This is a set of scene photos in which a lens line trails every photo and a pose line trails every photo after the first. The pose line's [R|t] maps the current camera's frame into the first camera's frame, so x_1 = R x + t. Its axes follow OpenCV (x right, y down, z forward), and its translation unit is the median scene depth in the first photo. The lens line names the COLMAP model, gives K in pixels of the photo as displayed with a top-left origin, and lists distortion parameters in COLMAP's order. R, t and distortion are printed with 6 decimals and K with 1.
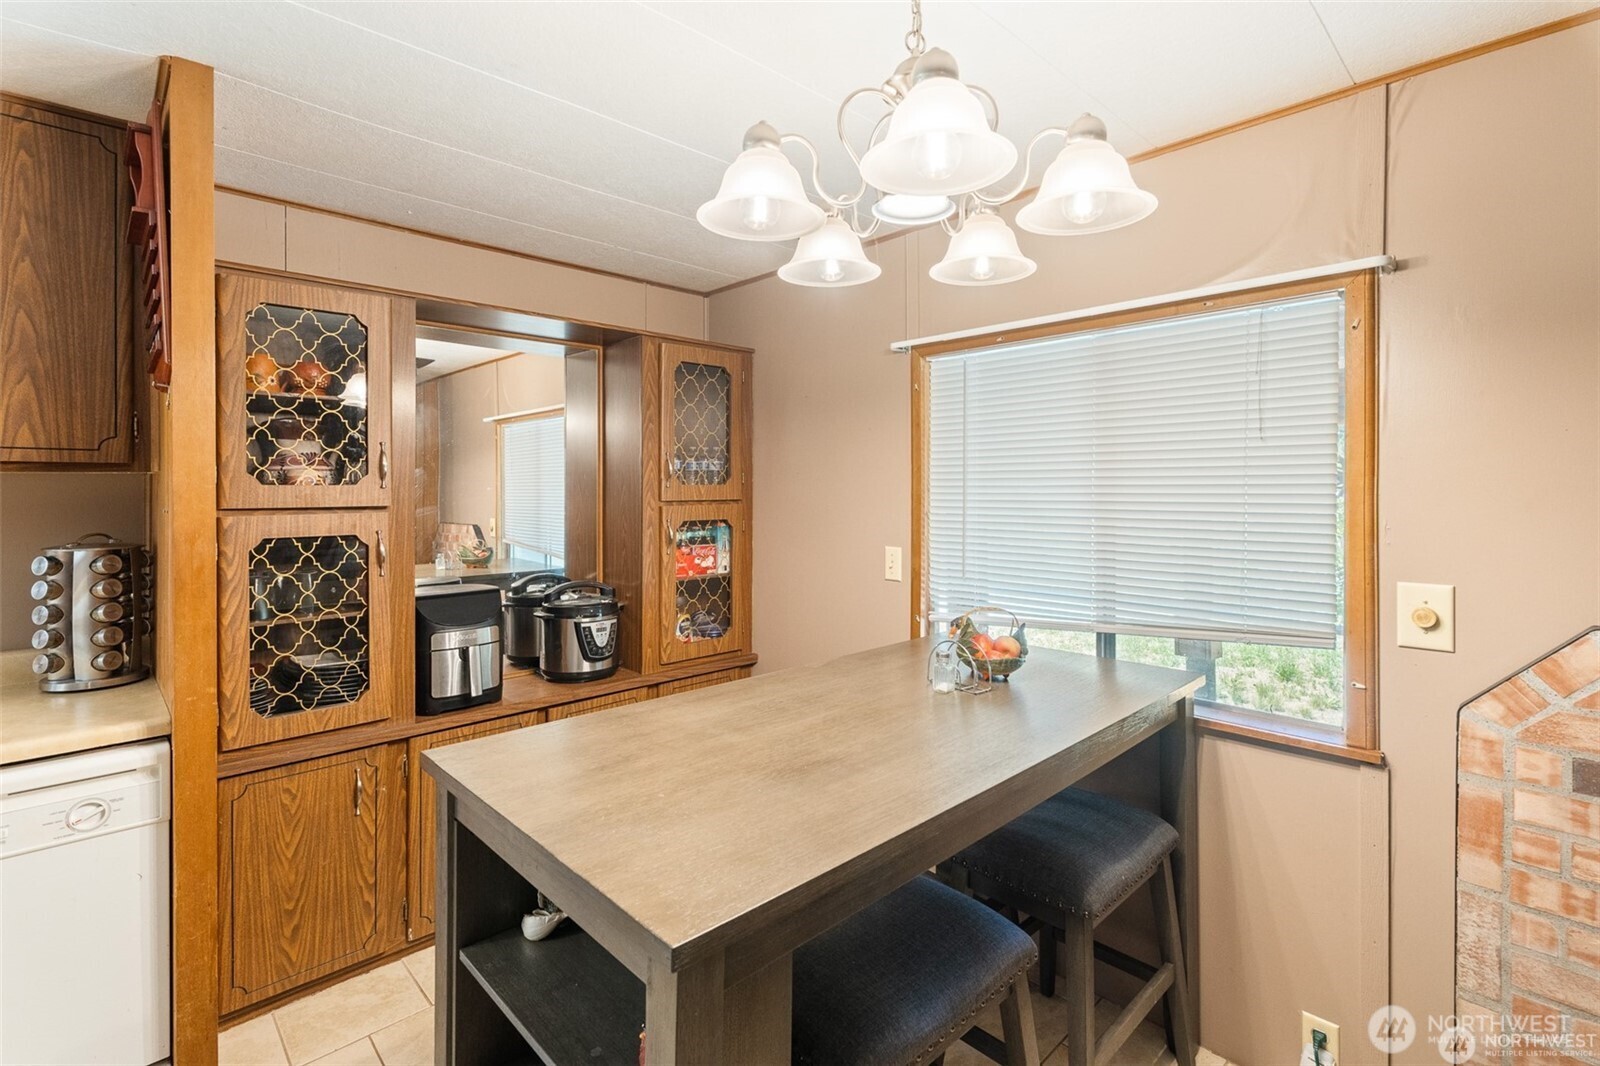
lens RADIAL K [[733.7, 0, 804.3], [0, 733.7, 485.2], [0, 0, 1]] dist [-0.004353, 0.000218]
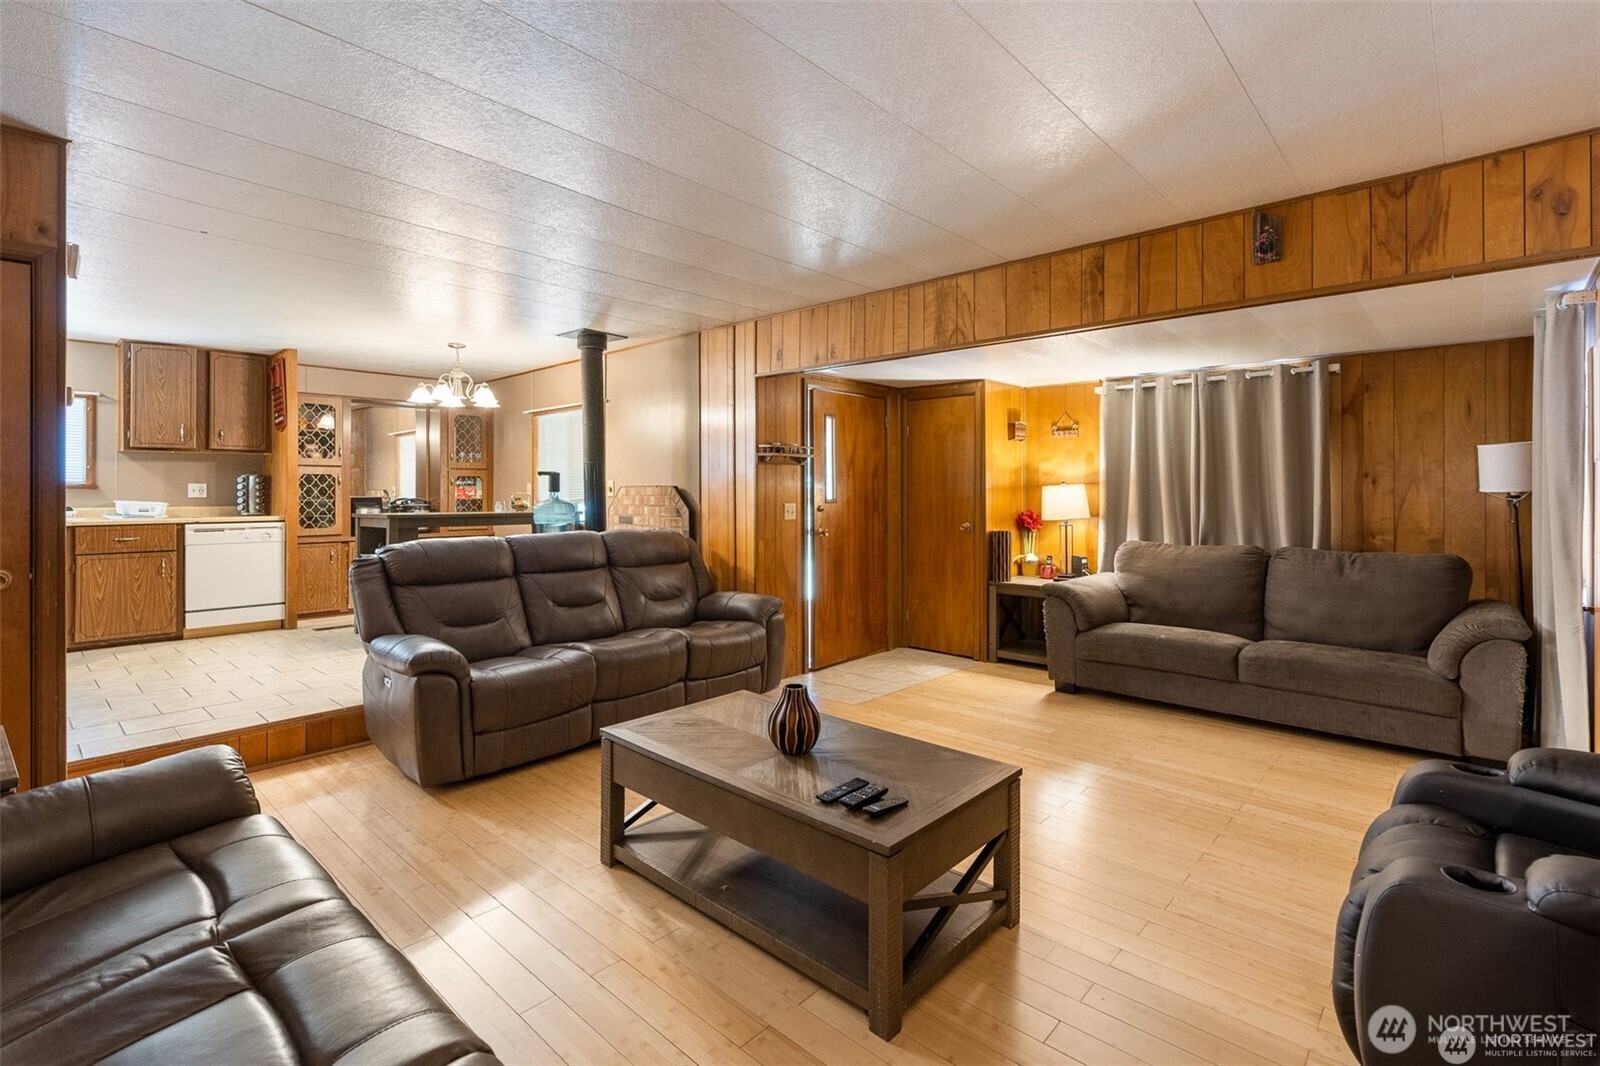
lens RADIAL K [[733.7, 0, 807.0], [0, 733.7, 489.5], [0, 0, 1]] dist [-0.004353, 0.000218]
pose [[0.997663, -0.001847, 0.068308, 1.252685], [0.002096, 0.999991, -0.003583, 0.152251], [-0.068301, 0.003718, 0.997658, -2.353922]]
